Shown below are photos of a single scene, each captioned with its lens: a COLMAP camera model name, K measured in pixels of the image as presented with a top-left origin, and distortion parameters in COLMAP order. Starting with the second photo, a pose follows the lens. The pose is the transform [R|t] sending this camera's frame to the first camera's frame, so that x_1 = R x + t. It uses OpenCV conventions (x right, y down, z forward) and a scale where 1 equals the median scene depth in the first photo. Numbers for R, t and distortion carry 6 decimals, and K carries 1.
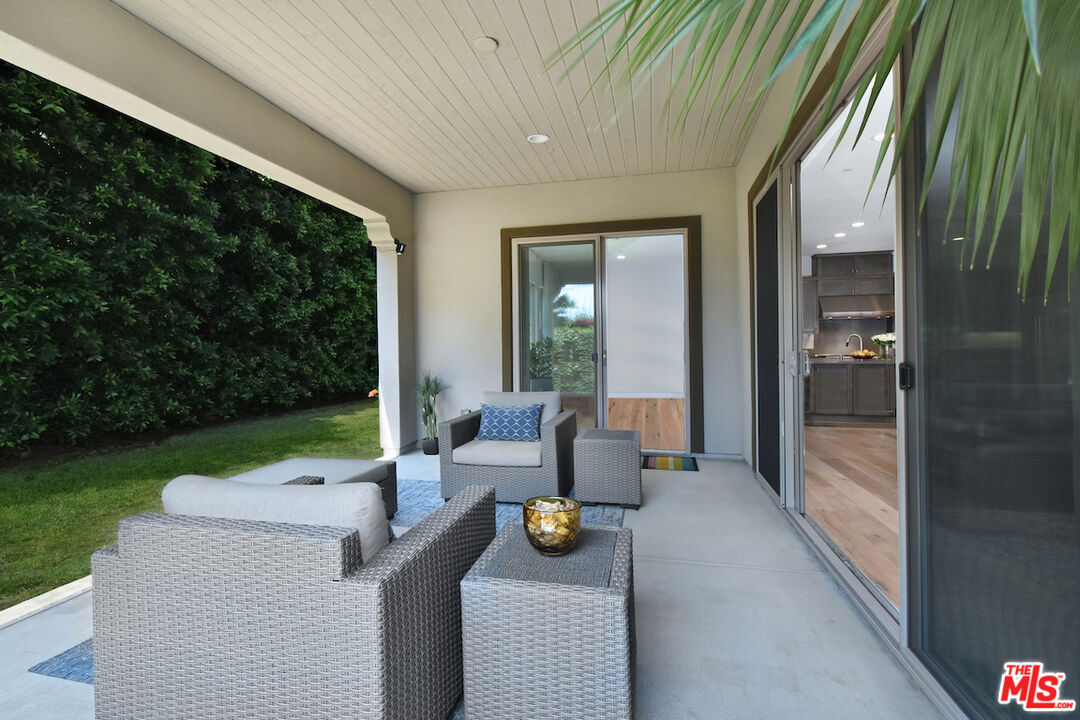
lens RADIAL K [[520.4, 0, 533.7], [0, 520.4, 351.8], [0, 0, 1]] dist [0.016537, 0.000905]
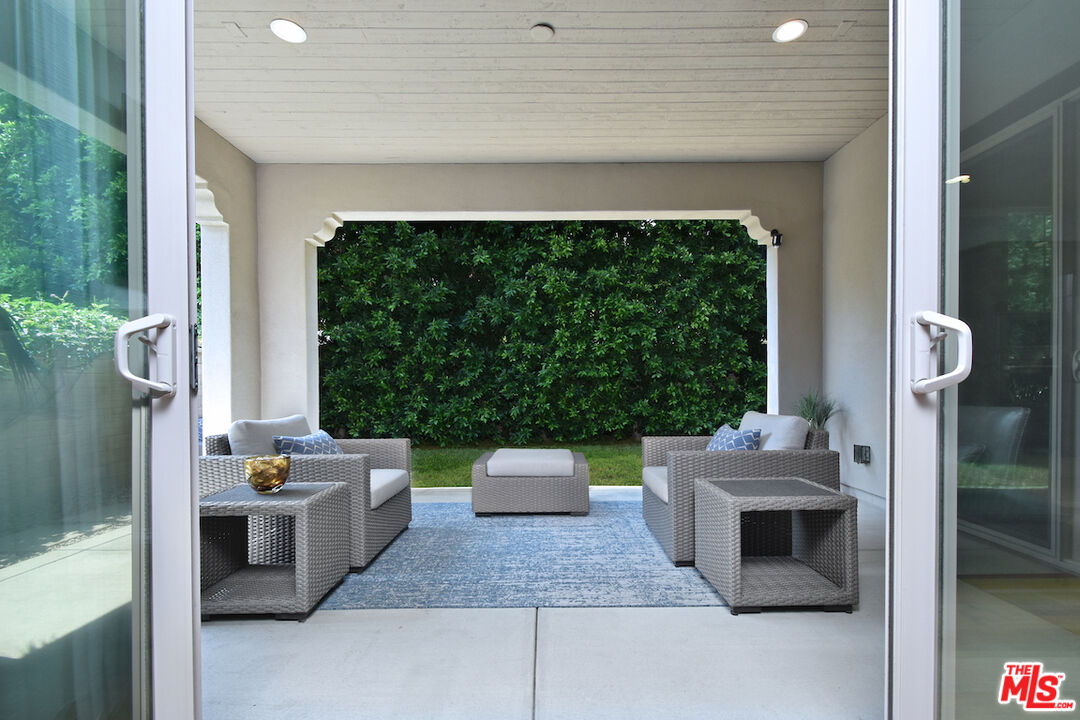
lens RADIAL K [[520.4, 0, 528.7], [0, 520.4, 390.4], [0, 0, 1]] dist [0.016537, 0.000905]
pose [[0.227712, 0.026661, -0.973364, 0.446704], [-0.008766, 0.999641, 0.025330, 0.022759], [0.973689, 0.002764, 0.227863, 0.397715]]
